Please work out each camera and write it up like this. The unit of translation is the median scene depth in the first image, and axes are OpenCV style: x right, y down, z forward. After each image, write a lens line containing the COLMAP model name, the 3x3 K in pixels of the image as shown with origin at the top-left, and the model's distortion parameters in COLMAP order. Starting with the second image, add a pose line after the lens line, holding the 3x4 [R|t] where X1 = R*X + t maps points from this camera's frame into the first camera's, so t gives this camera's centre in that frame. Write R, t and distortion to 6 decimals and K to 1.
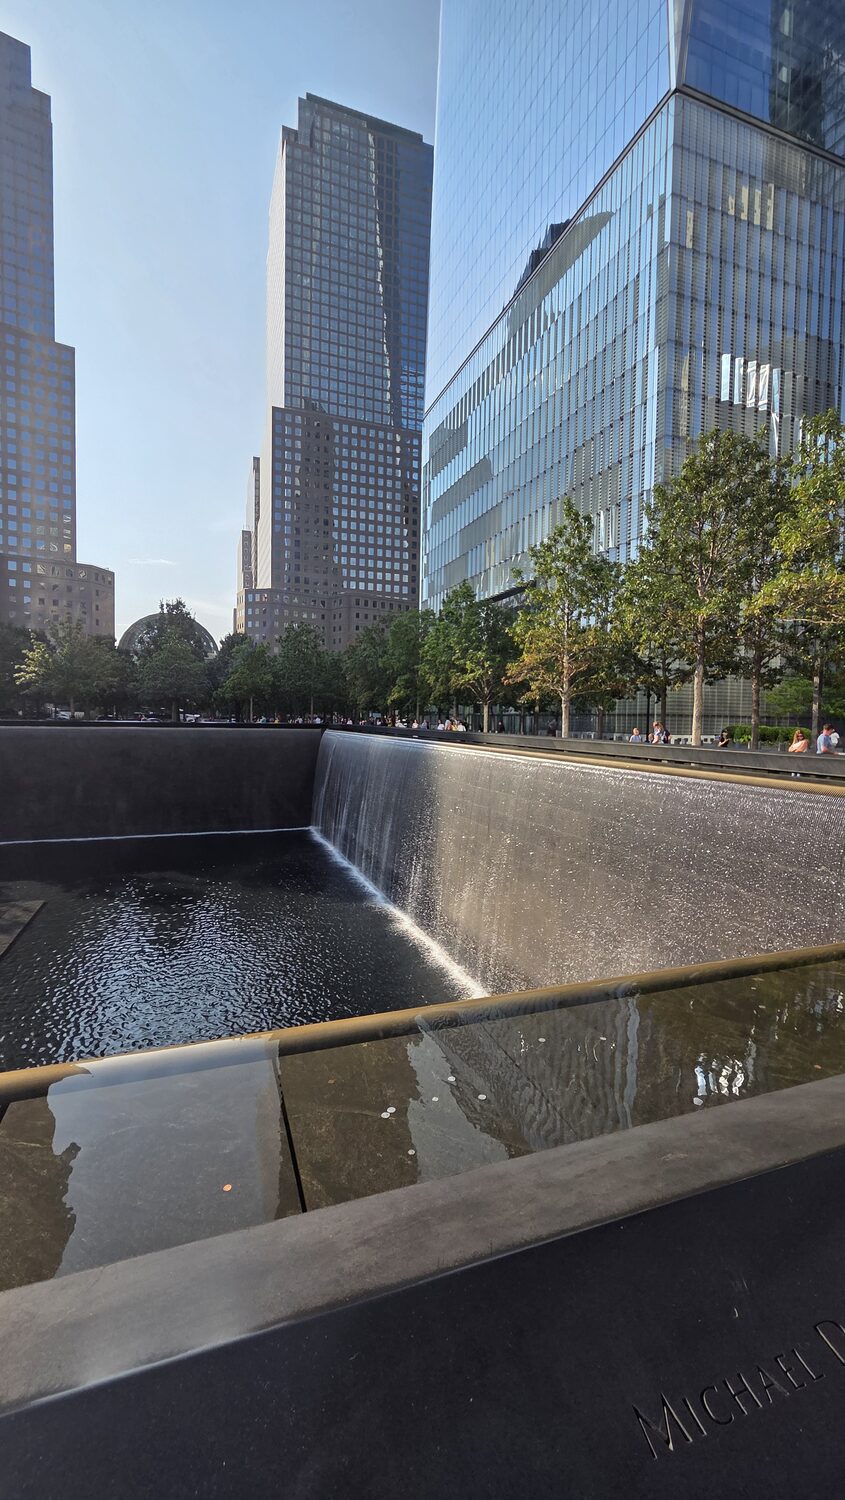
lens RADIAL K [[603.1, 0, 422.7], [0, 603.1, 740.4], [0, 0, 1]] dist [-0.000986, -0.000094]
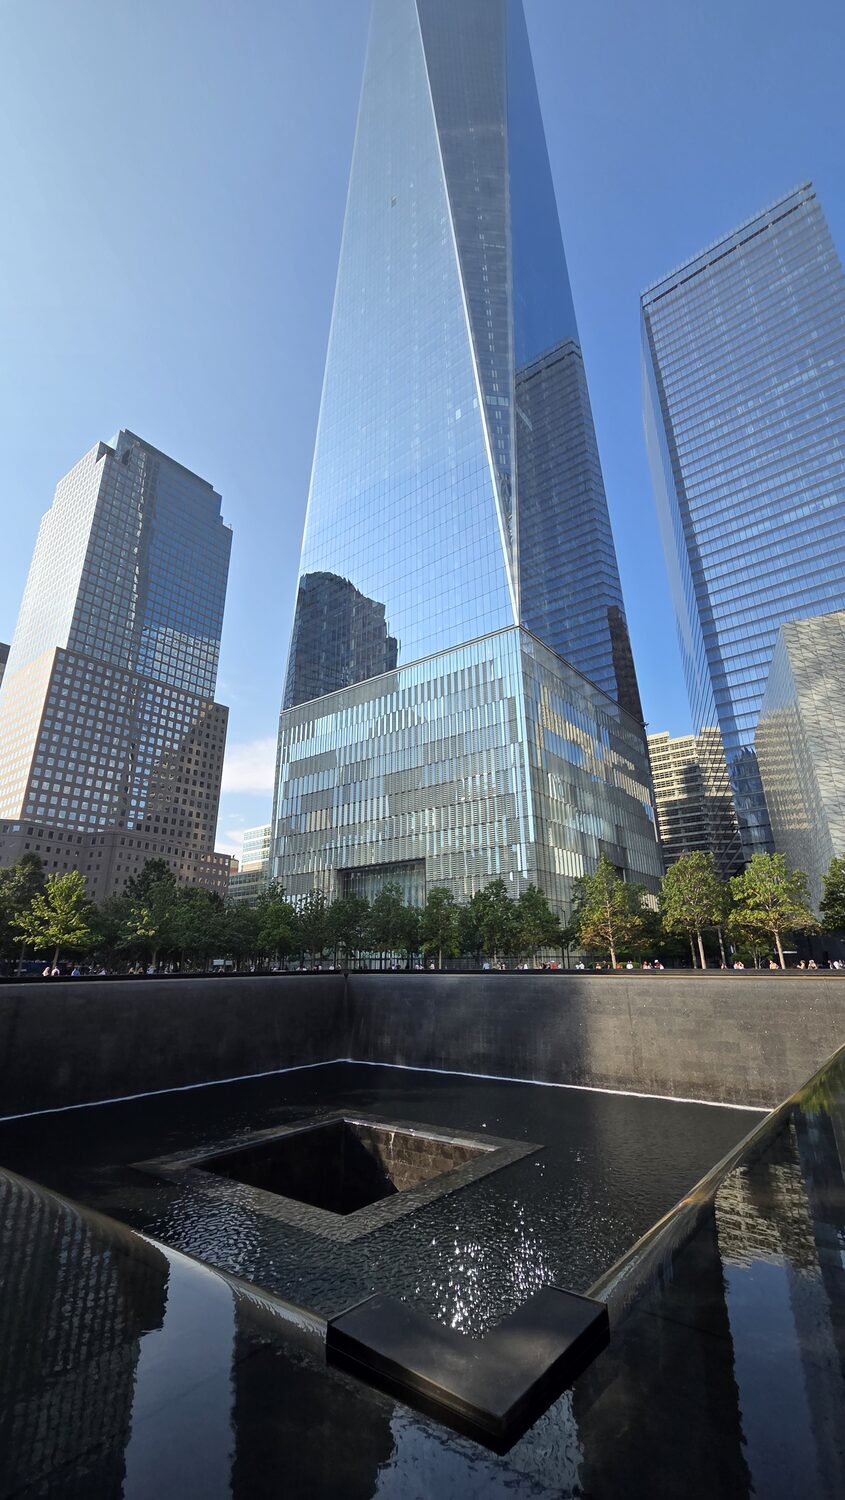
lens RADIAL K [[603.1, 0, 422.7], [0, 603.1, 740.4], [0, 0, 1]] dist [-0.000986, -0.000094]
pose [[0.847918, 0.153803, 0.507325, -0.214379], [0.049196, 0.930030, -0.364176, -0.001046], [-0.527839, 0.333749, 0.781023, -0.076599]]
